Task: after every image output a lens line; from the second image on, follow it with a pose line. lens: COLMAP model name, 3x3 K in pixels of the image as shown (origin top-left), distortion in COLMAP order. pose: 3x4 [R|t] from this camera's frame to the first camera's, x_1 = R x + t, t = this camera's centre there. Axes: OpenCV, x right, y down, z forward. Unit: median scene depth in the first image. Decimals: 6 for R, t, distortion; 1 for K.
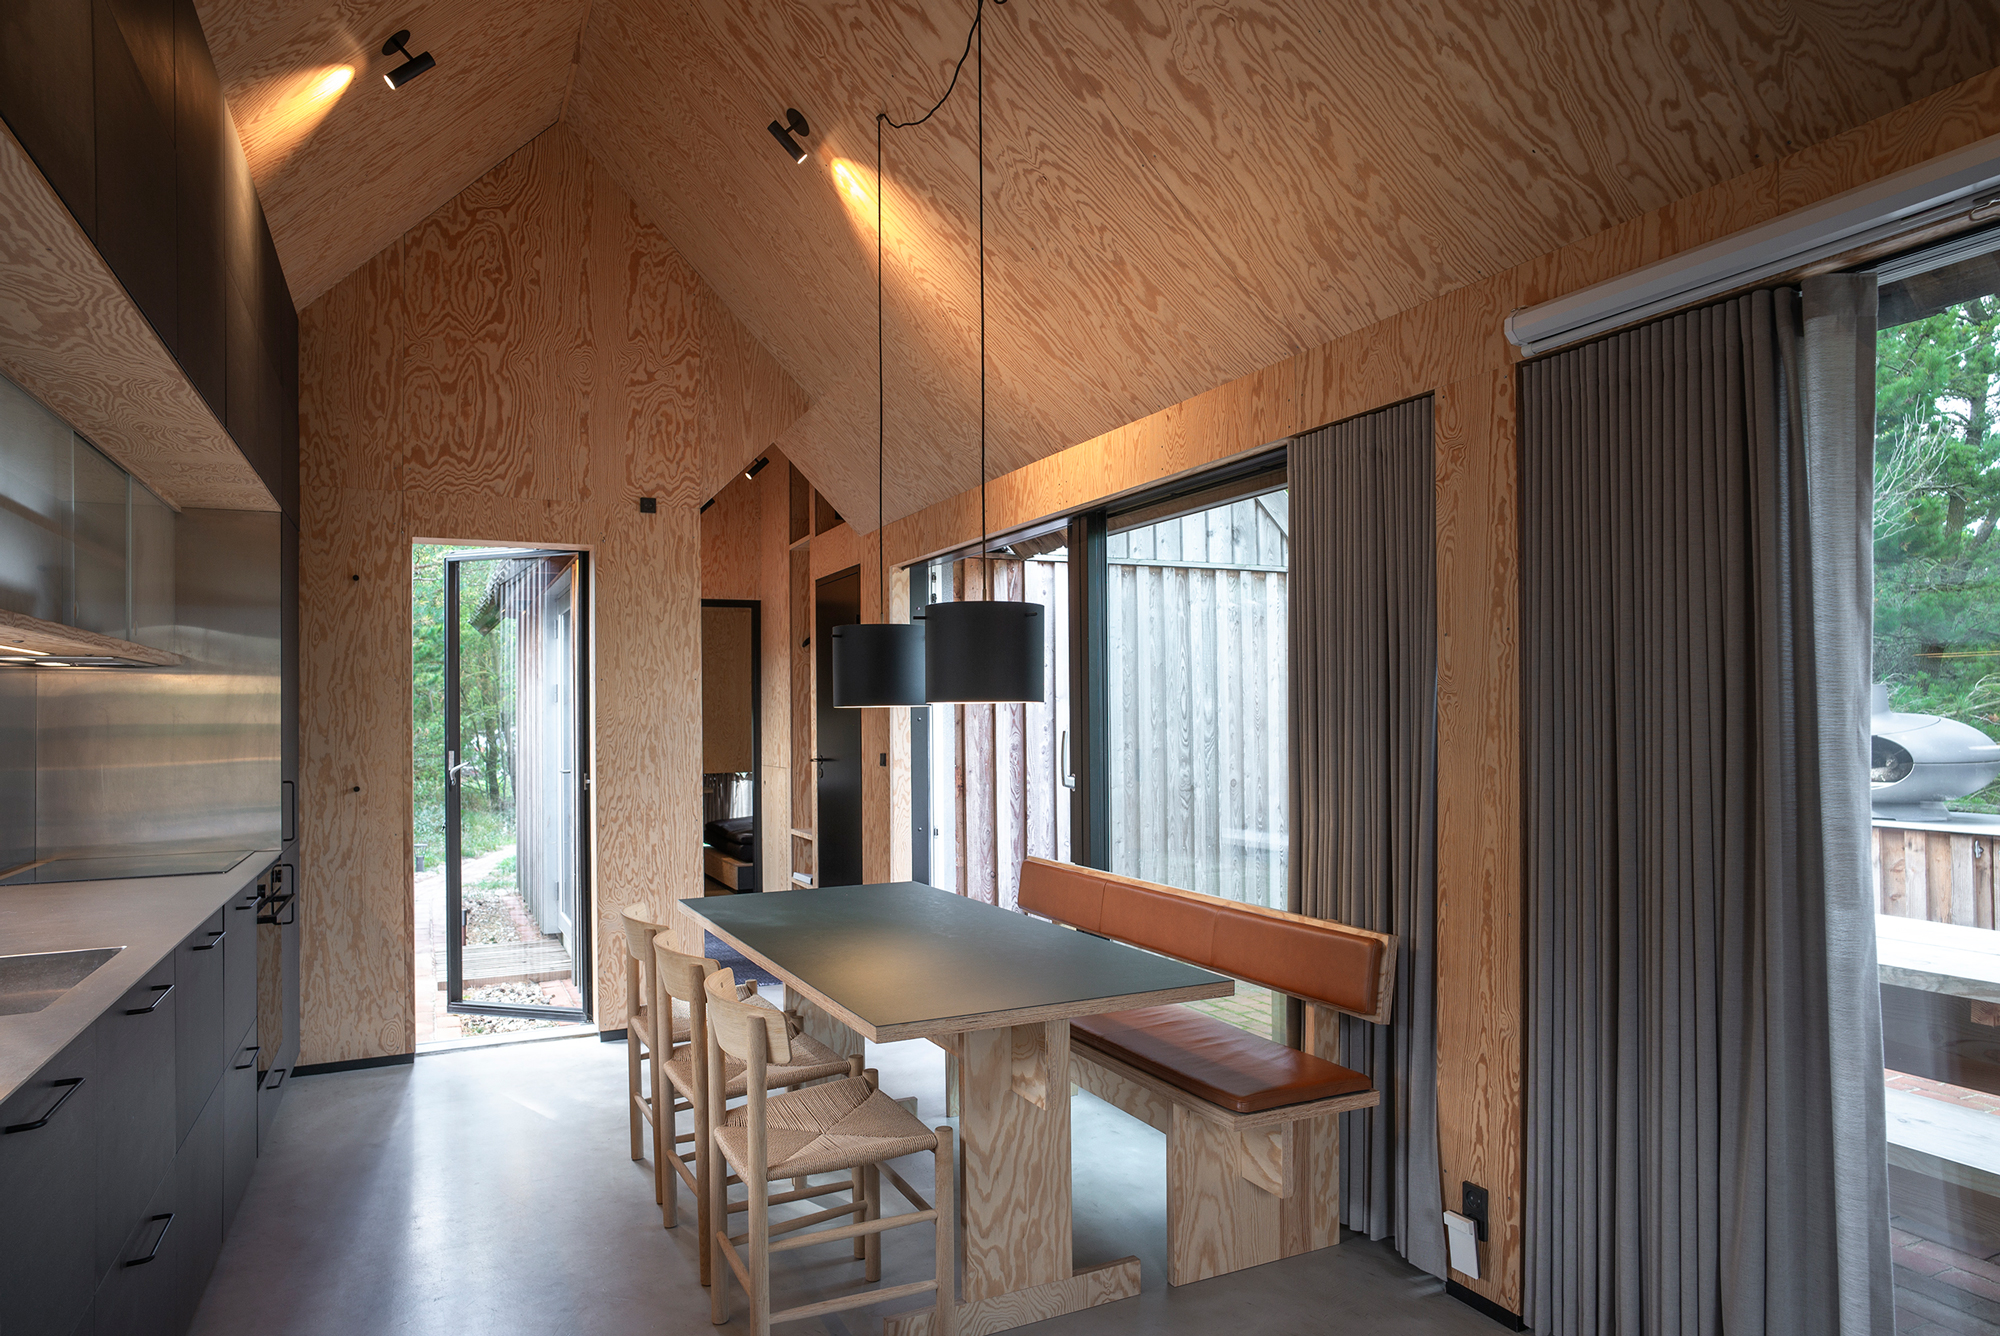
lens RADIAL K [[1196.1, 0, 1006.0], [0, 1196.1, 700.0], [0, 0, 1]] dist [0.002556, 0.001950]
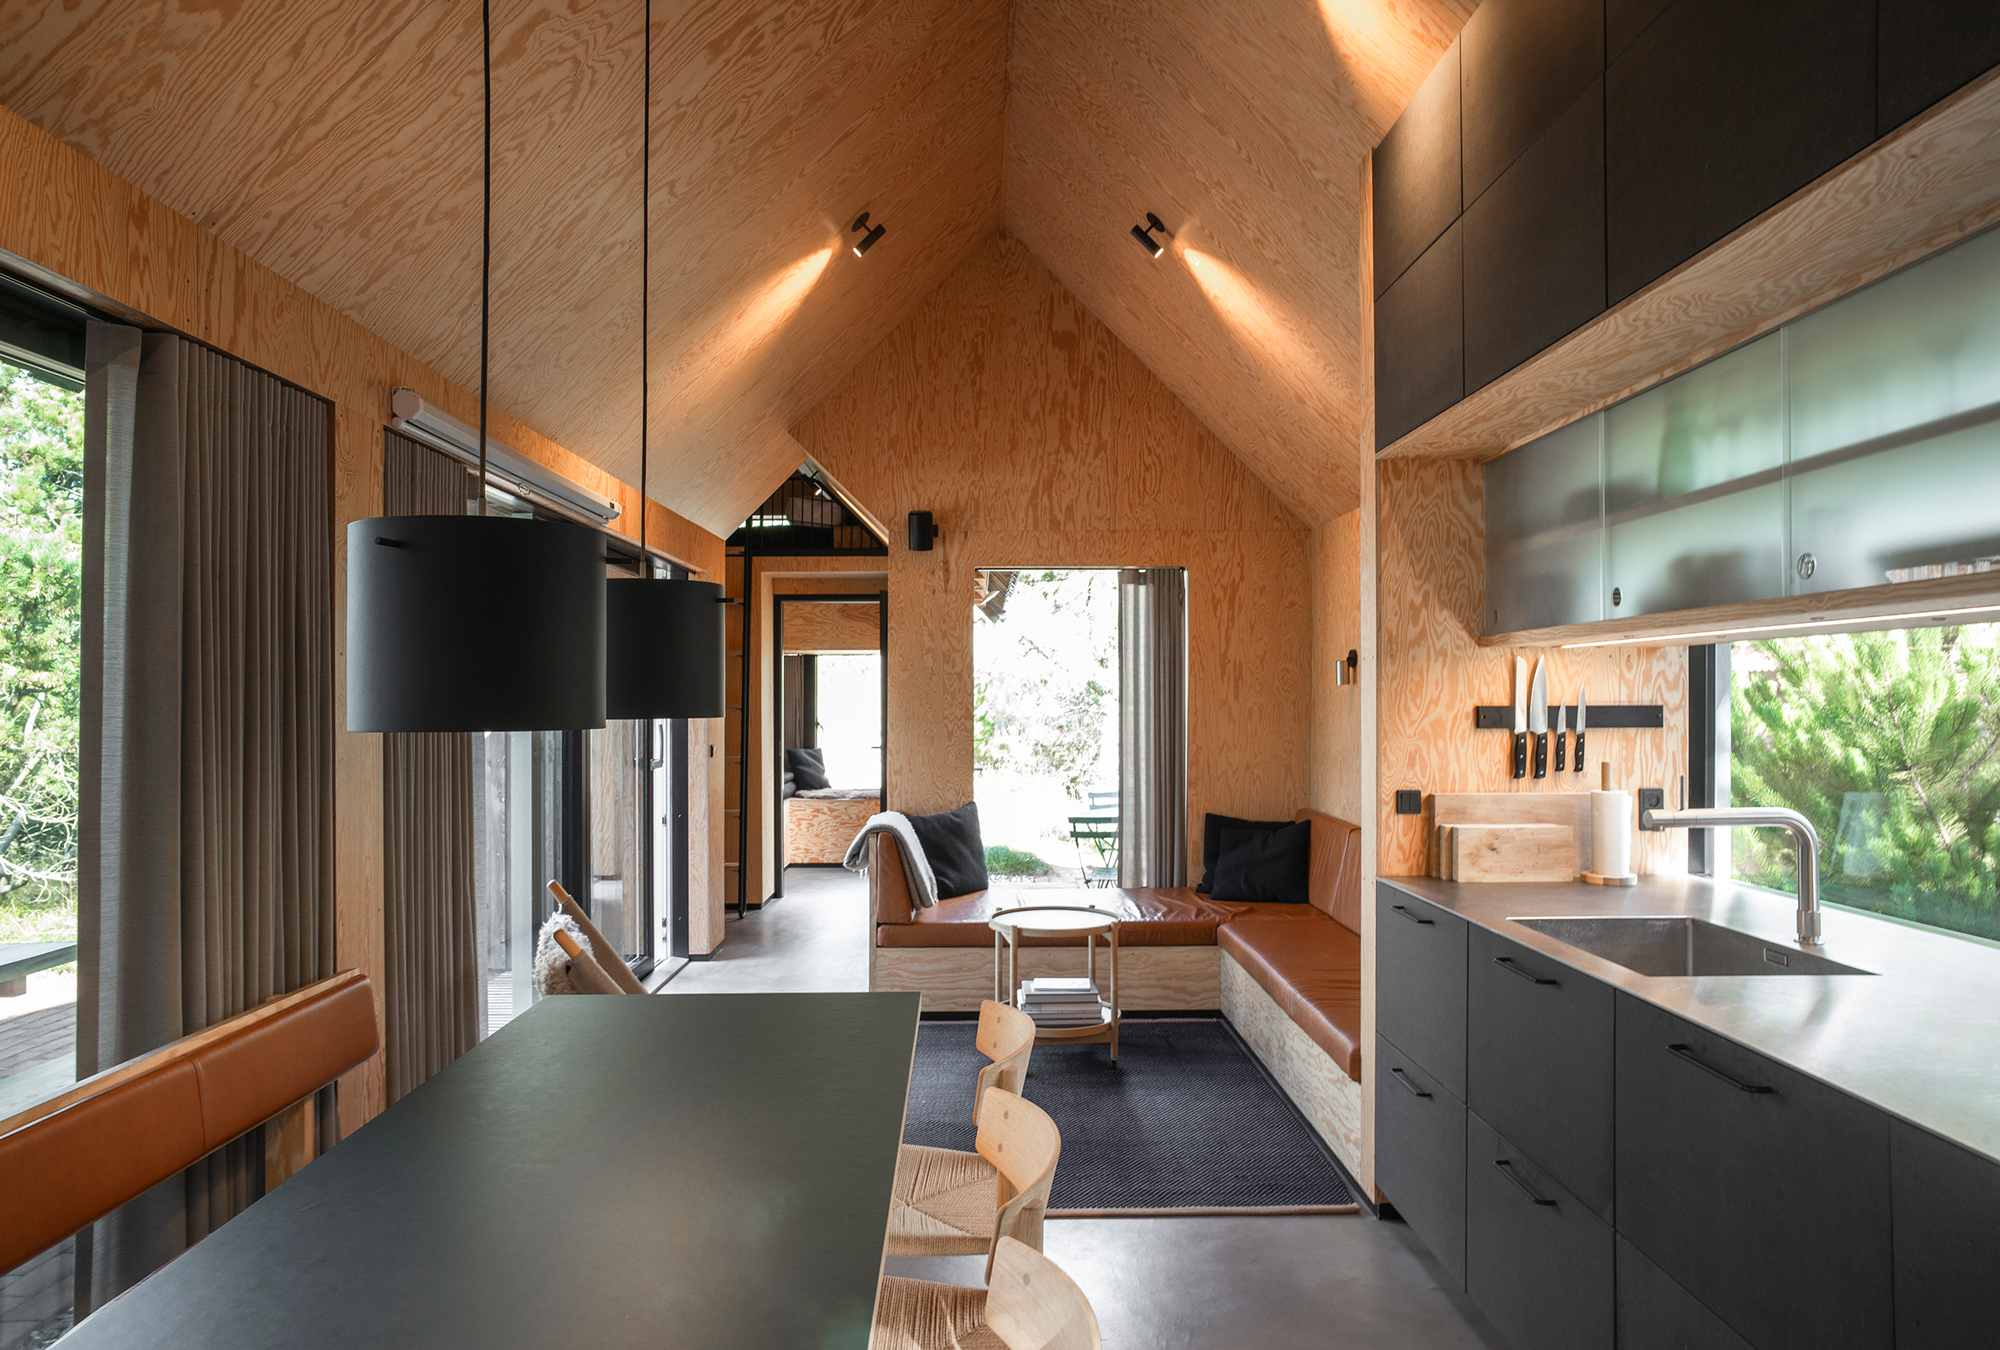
lens RADIAL K [[1244.3, 0, 997.5], [0, 1244.3, 700.0], [0, 0, 1]] dist [-0.036483, 0.044591]
pose [[-0.904900, 0.007237, 0.425563, -0.549231], [0.002218, 0.999922, -0.012288, -0.002844], [-0.425618, -0.010176, -0.904846, 1.651101]]
